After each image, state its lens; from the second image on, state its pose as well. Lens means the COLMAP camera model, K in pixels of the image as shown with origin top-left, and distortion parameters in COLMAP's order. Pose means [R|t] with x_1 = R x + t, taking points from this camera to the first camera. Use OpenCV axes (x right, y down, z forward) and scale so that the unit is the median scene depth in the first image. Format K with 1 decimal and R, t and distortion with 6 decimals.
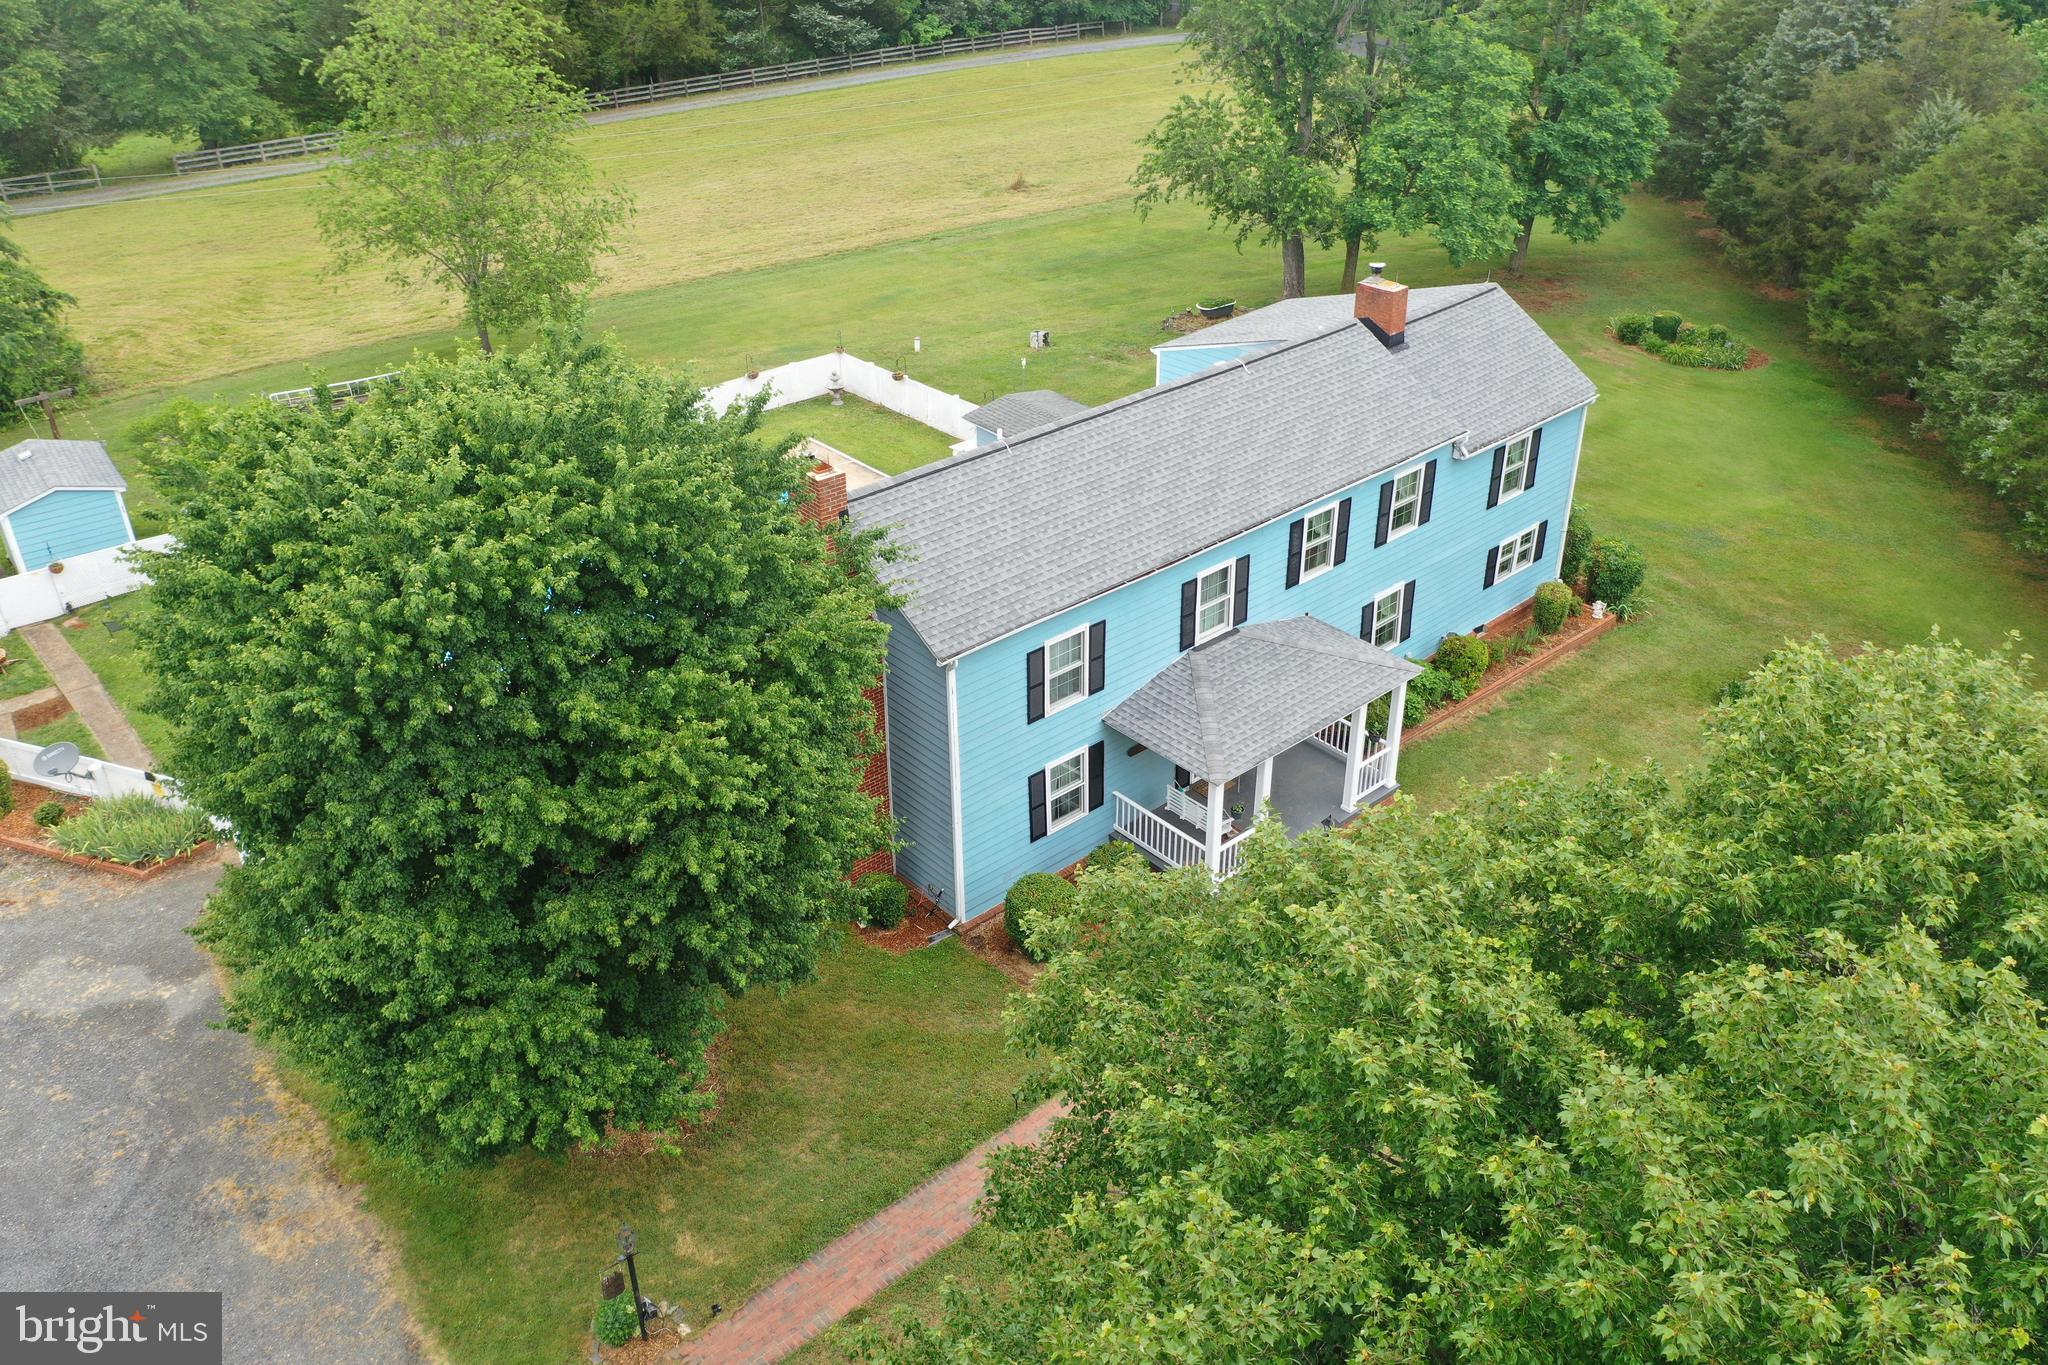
lens RADIAL K [[1611.7, 0, 1024.0], [0, 1611.7, 682.5], [0, 0, 1]] dist [0.001861, -0.001864]
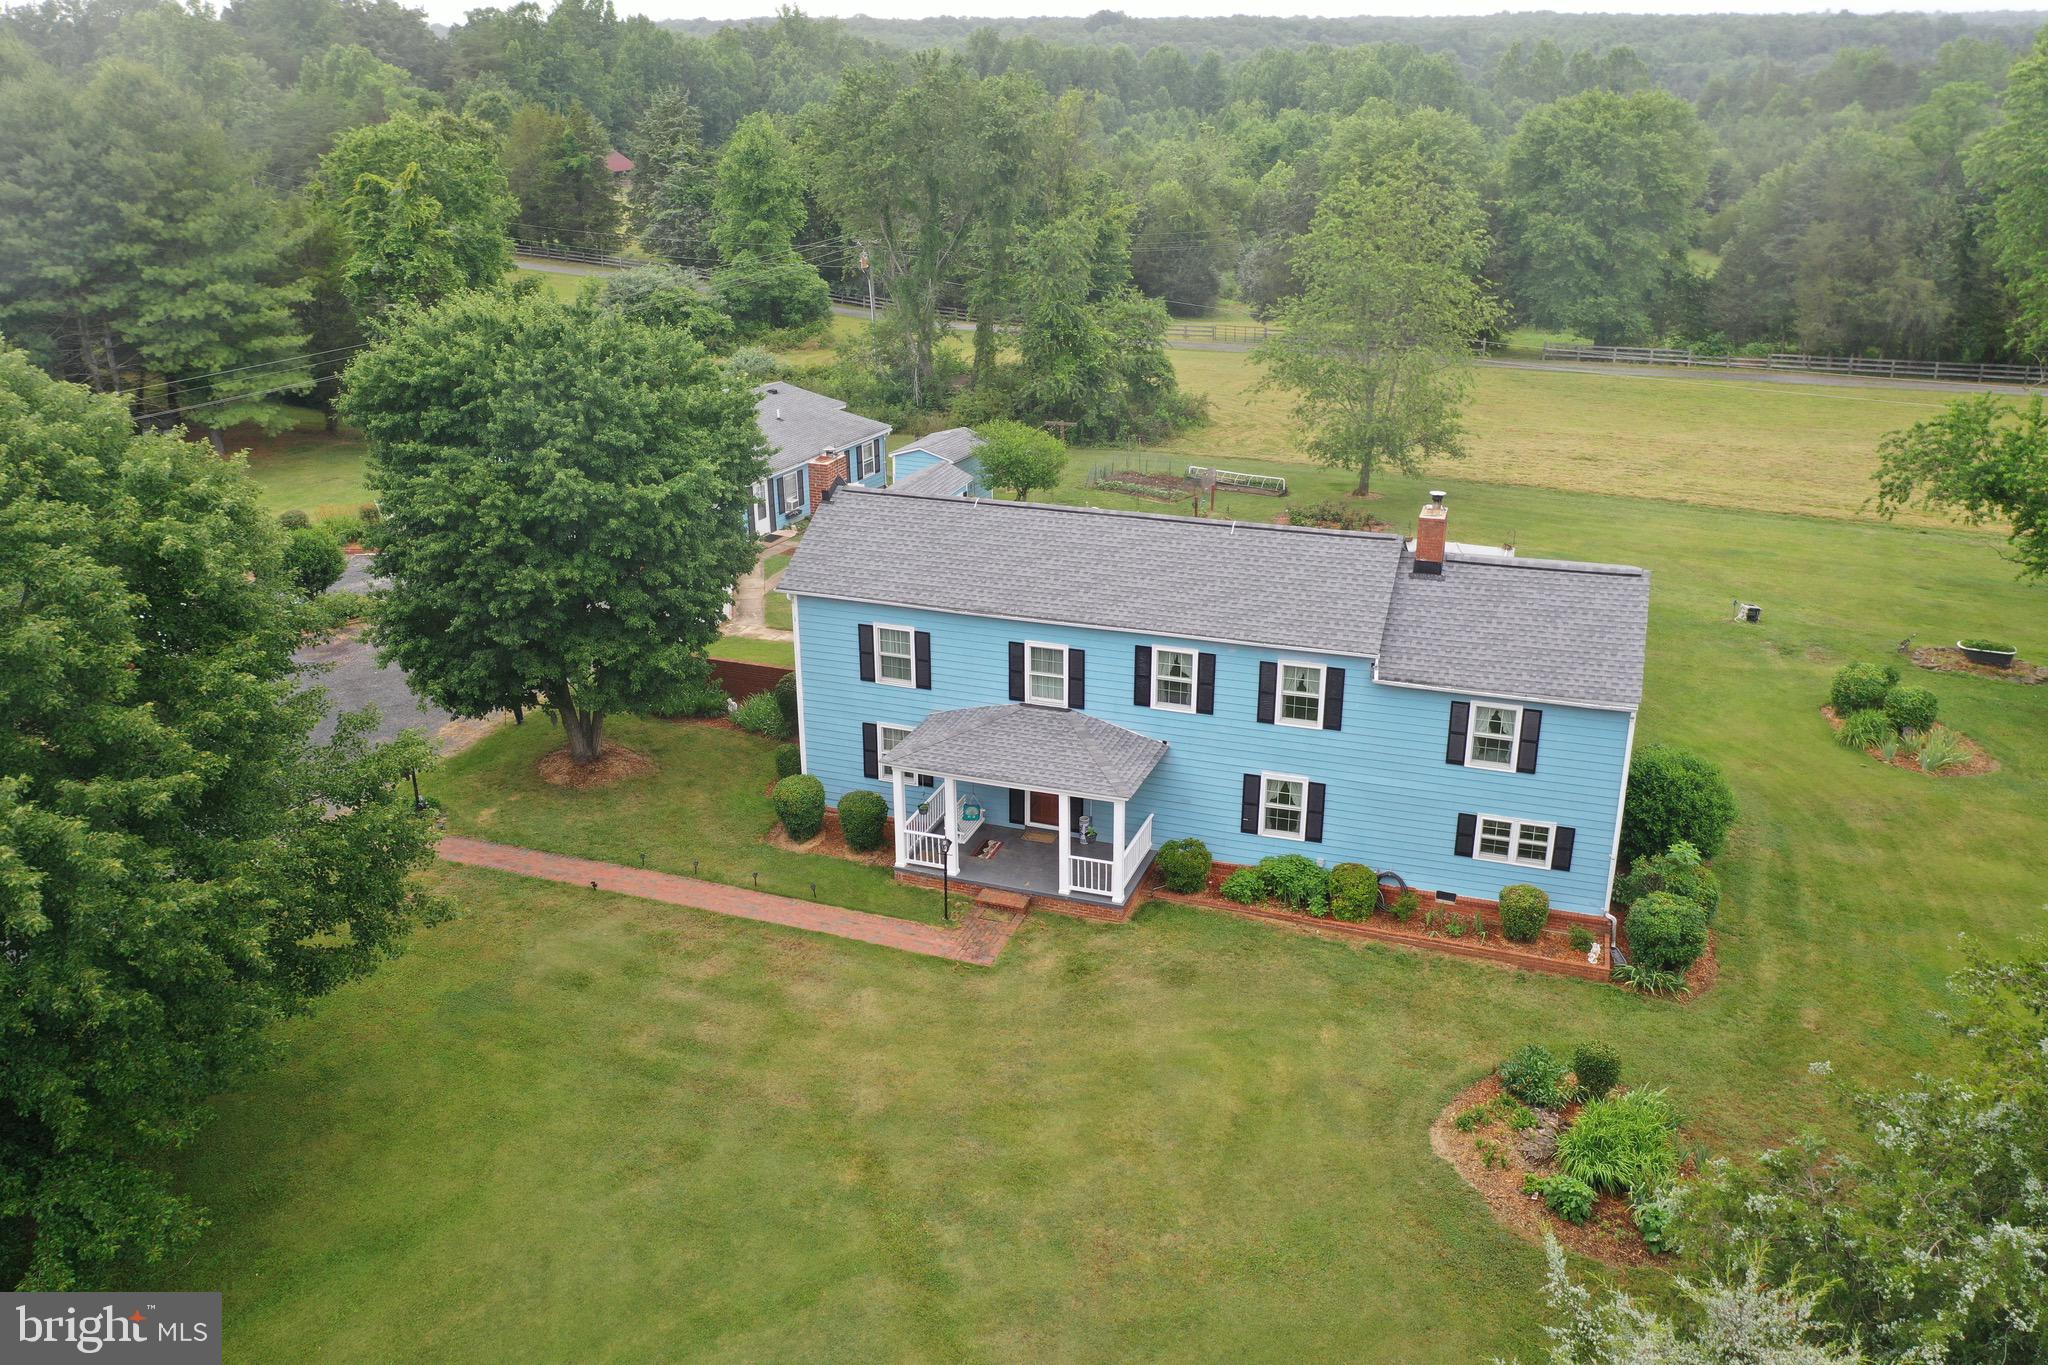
lens RADIAL K [[1611.7, 0, 1024.0], [0, 1611.7, 682.5], [0, 0, 1]] dist [0.001861, -0.001864]
pose [[0.479342, 0.332999, -0.812000, 1.054526], [-0.445277, 0.889570, 0.101953, -0.154651], [0.756281, 0.312694, 0.574684, 0.284295]]
